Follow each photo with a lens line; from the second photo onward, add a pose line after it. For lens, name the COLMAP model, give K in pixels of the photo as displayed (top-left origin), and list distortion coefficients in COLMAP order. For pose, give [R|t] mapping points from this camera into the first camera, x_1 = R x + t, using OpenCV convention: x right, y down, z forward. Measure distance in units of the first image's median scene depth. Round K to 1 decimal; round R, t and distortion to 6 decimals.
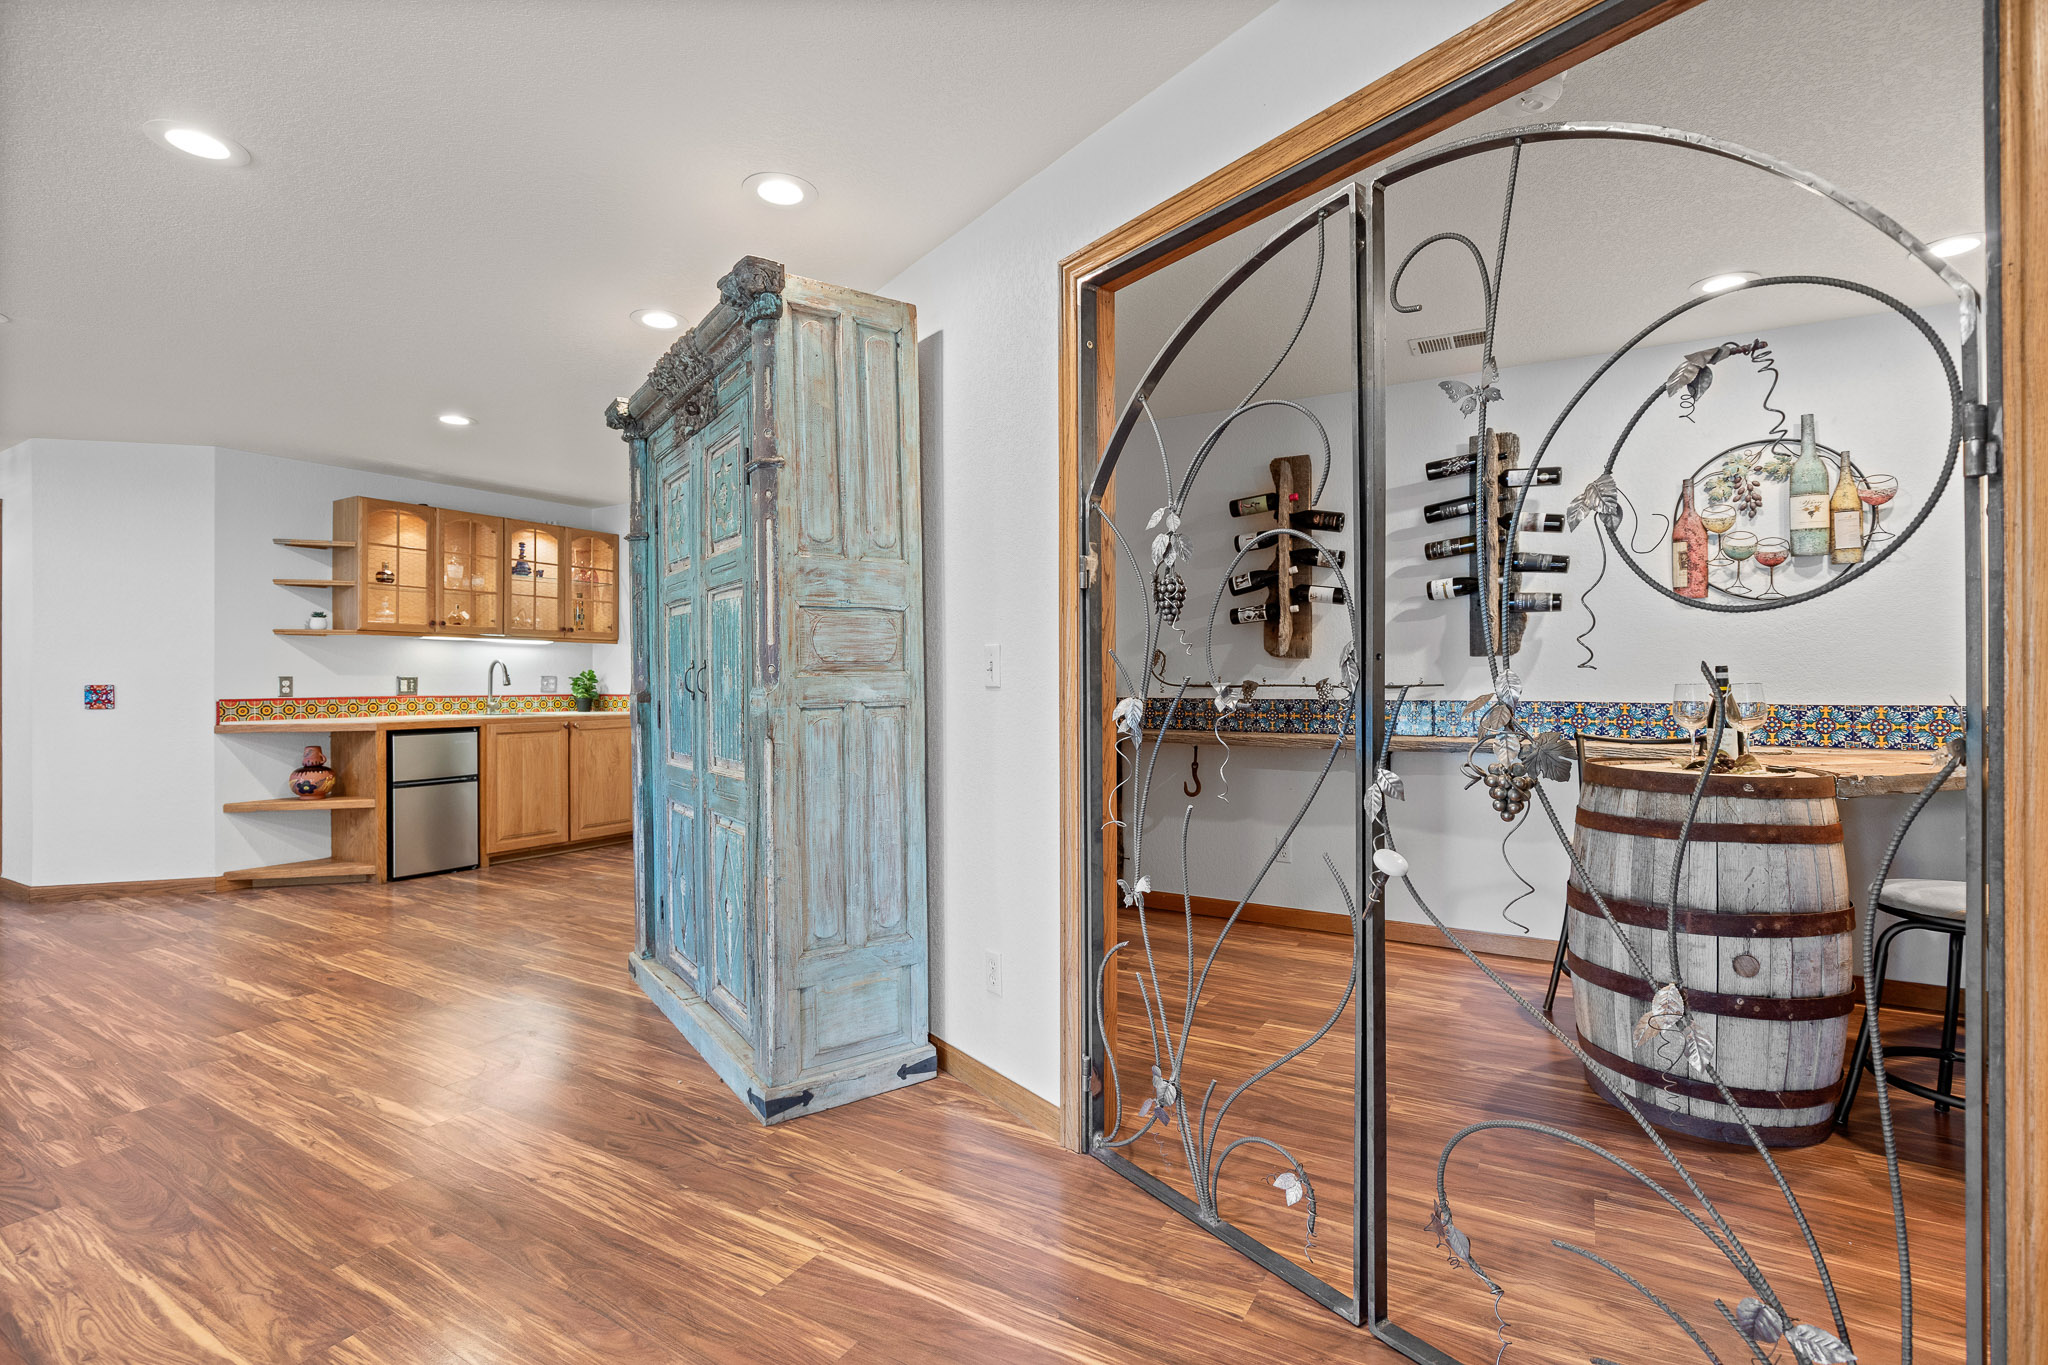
lens RADIAL K [[943.2, 0, 1029.8], [0, 943.2, 674.4], [0, 0, 1]] dist [-0.008749, 0.002654]
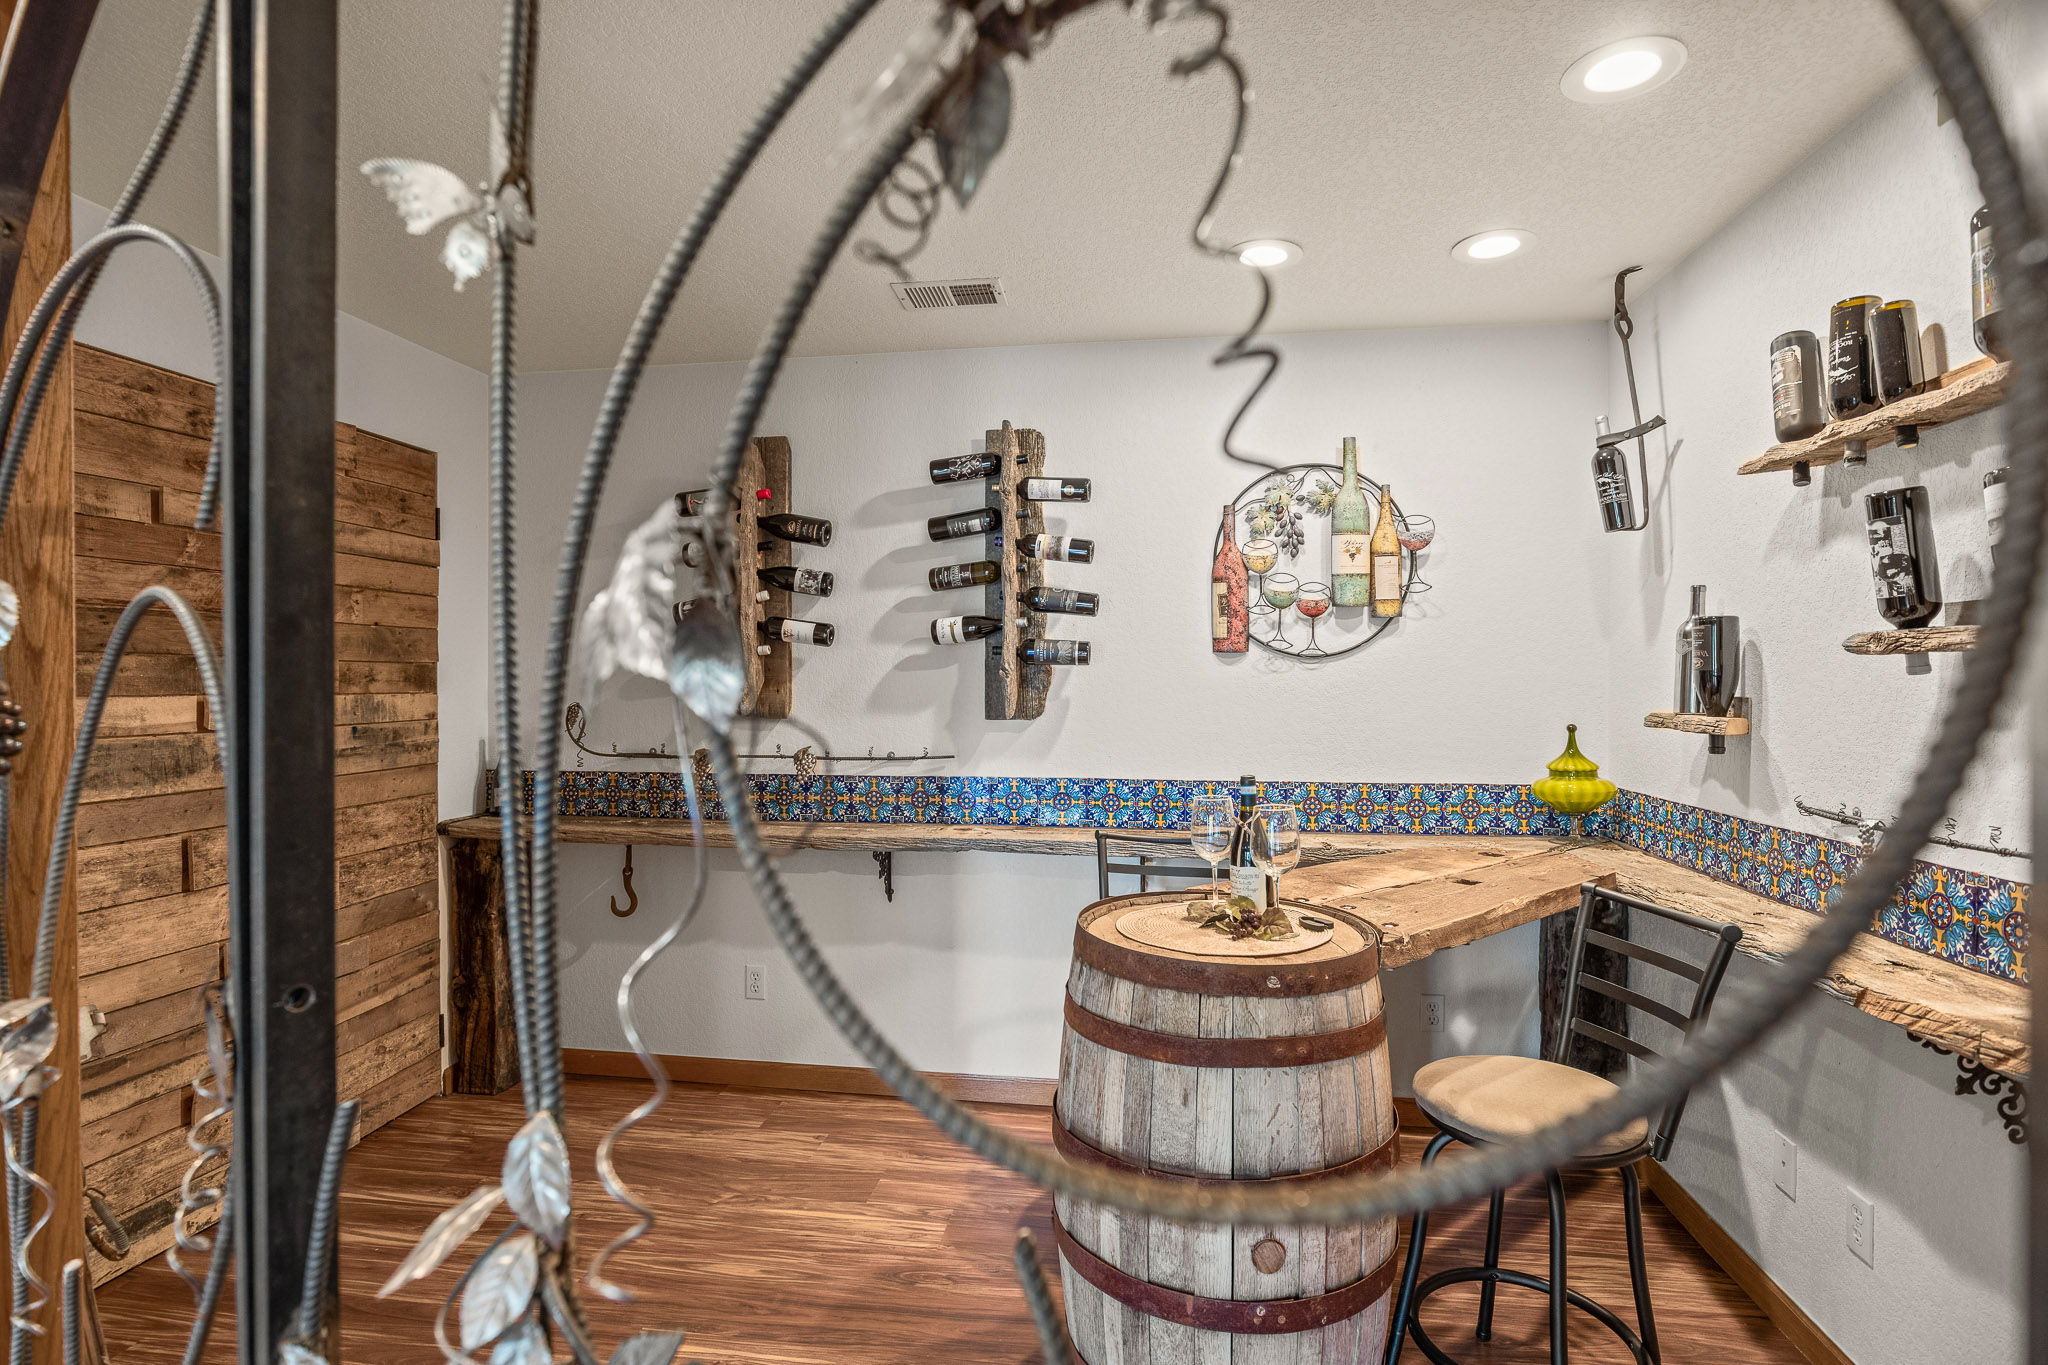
lens RADIAL K [[1001.3, 0, 1019.5], [0, 1001.3, 683.6], [0, 0, 1]] dist [-0.001597, -0.000604]
pose [[0.930491, -0.000107, 0.366315, 0.217070], [-0.003195, 0.999960, 0.008408, -0.060822], [-0.366301, -0.008994, 0.930453, 0.262115]]
